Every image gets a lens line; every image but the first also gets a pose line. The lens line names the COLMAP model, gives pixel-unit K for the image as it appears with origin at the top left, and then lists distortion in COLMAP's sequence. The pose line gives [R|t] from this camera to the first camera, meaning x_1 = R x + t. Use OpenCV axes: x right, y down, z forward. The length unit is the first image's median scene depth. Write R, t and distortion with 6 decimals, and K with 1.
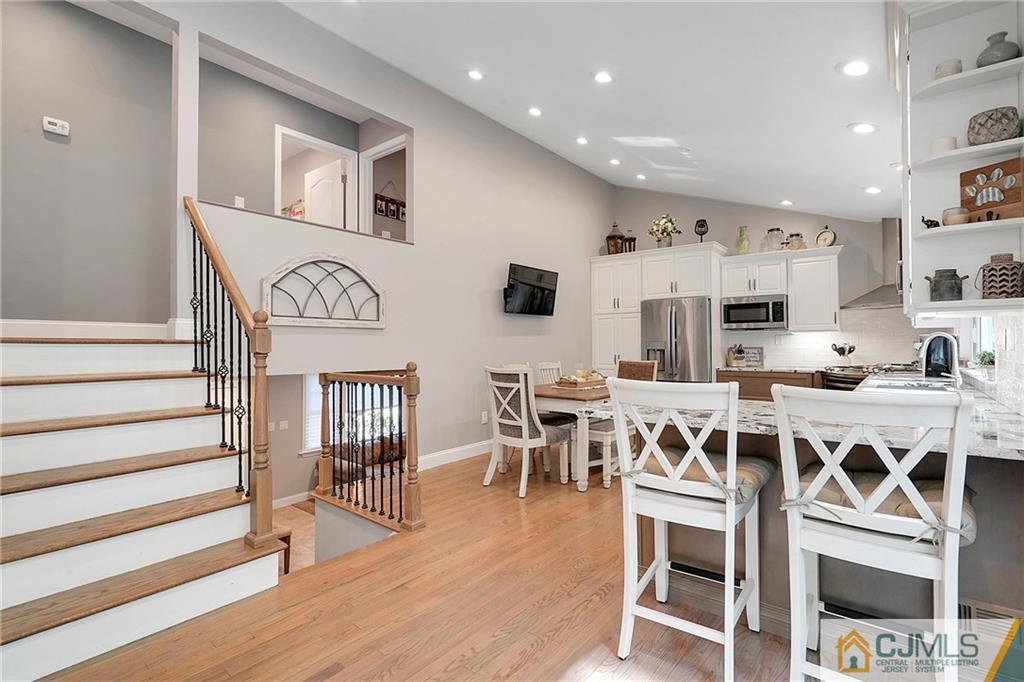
lens RADIAL K [[480.0, 0, 516.0], [0, 480.0, 338.6], [0, 0, 1]] dist [-0.002380, -0.000002]
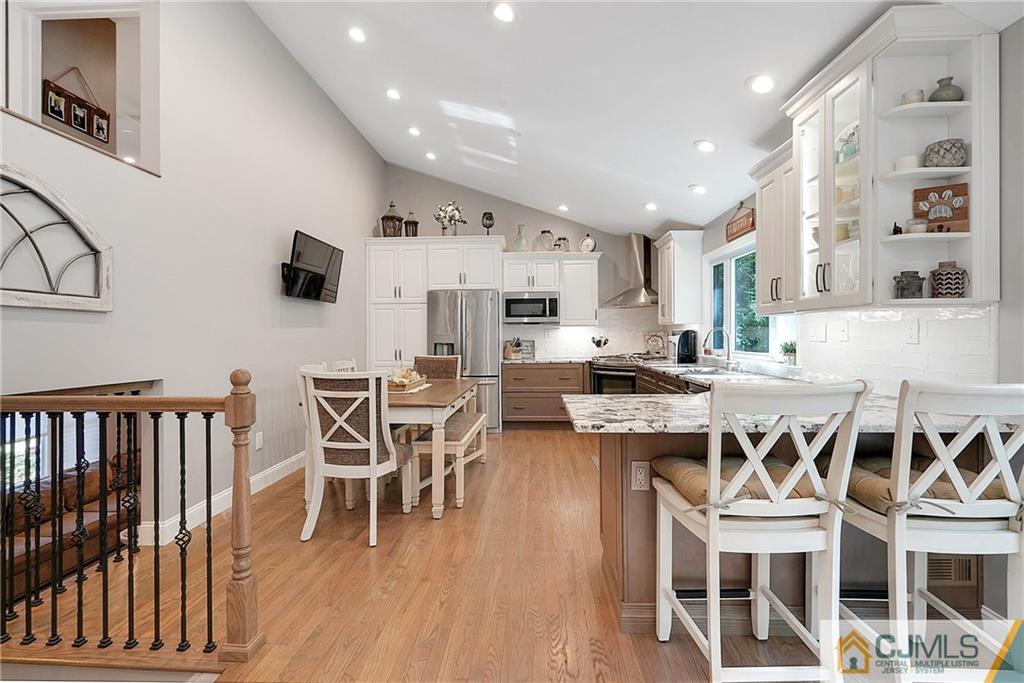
lens RADIAL K [[473.3, 0, 515.9], [0, 473.3, 333.7], [0, 0, 1]] dist [-0.000557, 0.000086]
pose [[0.808151, 0.002193, 0.588972, -0.165466], [-0.003538, 0.999993, 0.001132, 0.002398], [-0.588965, -0.002999, 0.808153, 0.197604]]
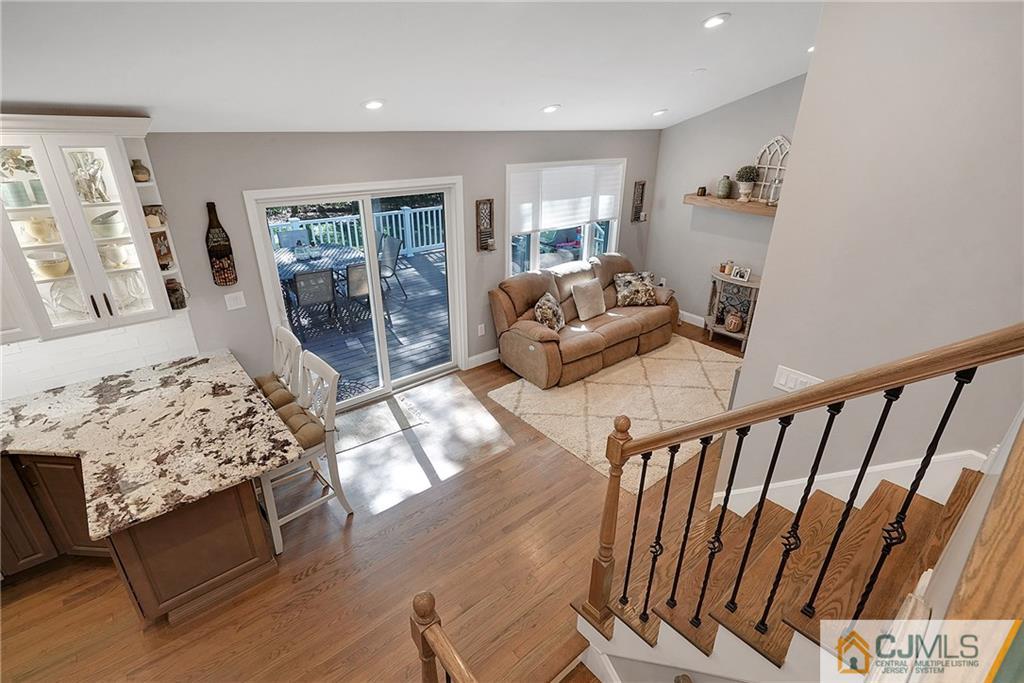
lens RADIAL K [[488.1, 0, 512.0], [0, 488.1, 341.5], [0, 0, 1]] dist [0.000377, -0.000353]
pose [[-0.980358, -0.089097, 0.175956, -0.218151], [-0.010648, 0.914755, 0.403870, -0.225078], [-0.196940, 0.394063, -0.897735, 0.769238]]
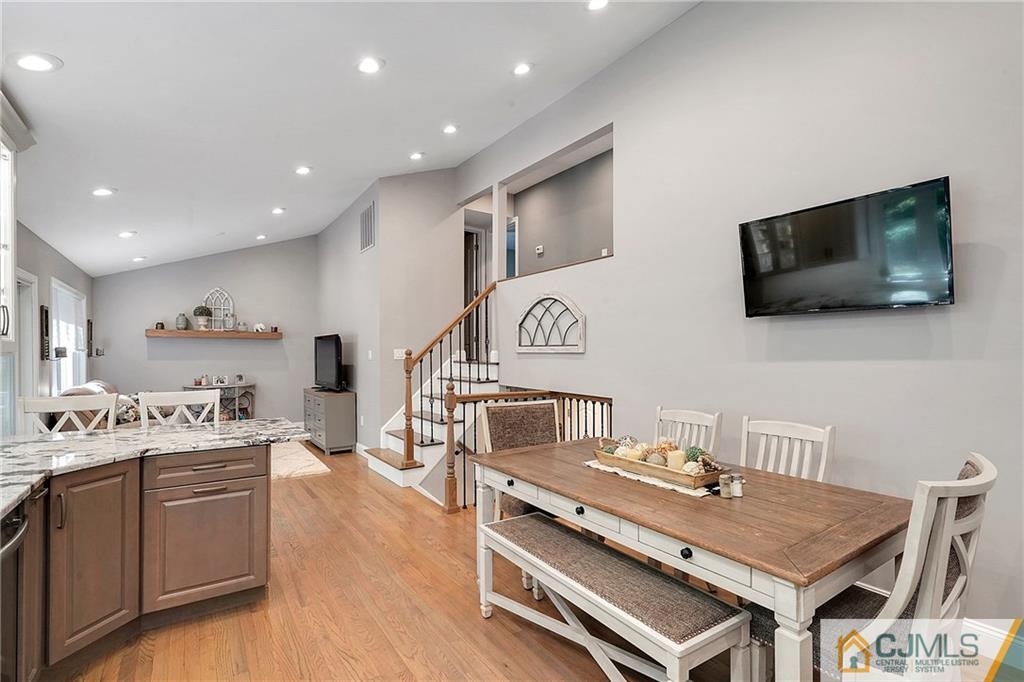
lens RADIAL K [[486.3, 0, 516.1], [0, 486.3, 348.9], [0, 0, 1]] dist [0.005590, 0.000289]
pose [[-0.297338, -0.007122, -0.954746, 0.567047], [0.007701, 0.999922, -0.009858, -0.015544], [0.954741, -0.010284, -0.297260, 0.903444]]
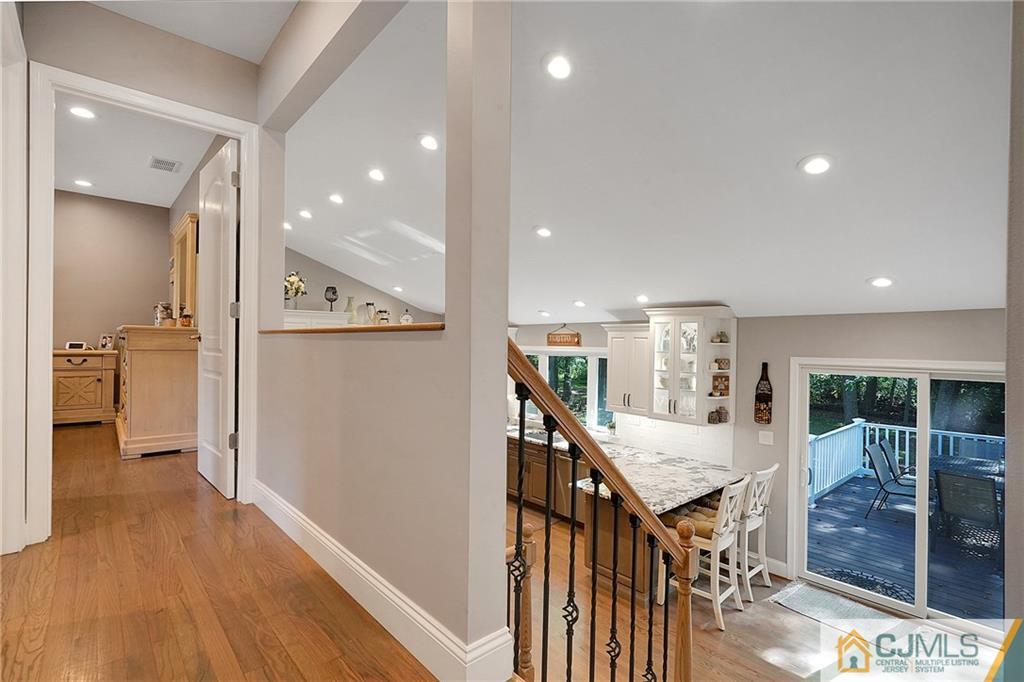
lens RADIAL K [[486.3, 0, 516.1], [0, 486.3, 348.9], [0, 0, 1]] dist [0.005590, 0.000289]
pose [[0.172195, -0.005910, 0.985045, -0.631113], [-0.021200, 0.999728, 0.009704, -0.155729], [-0.984835, -0.022553, 0.172023, 0.508385]]
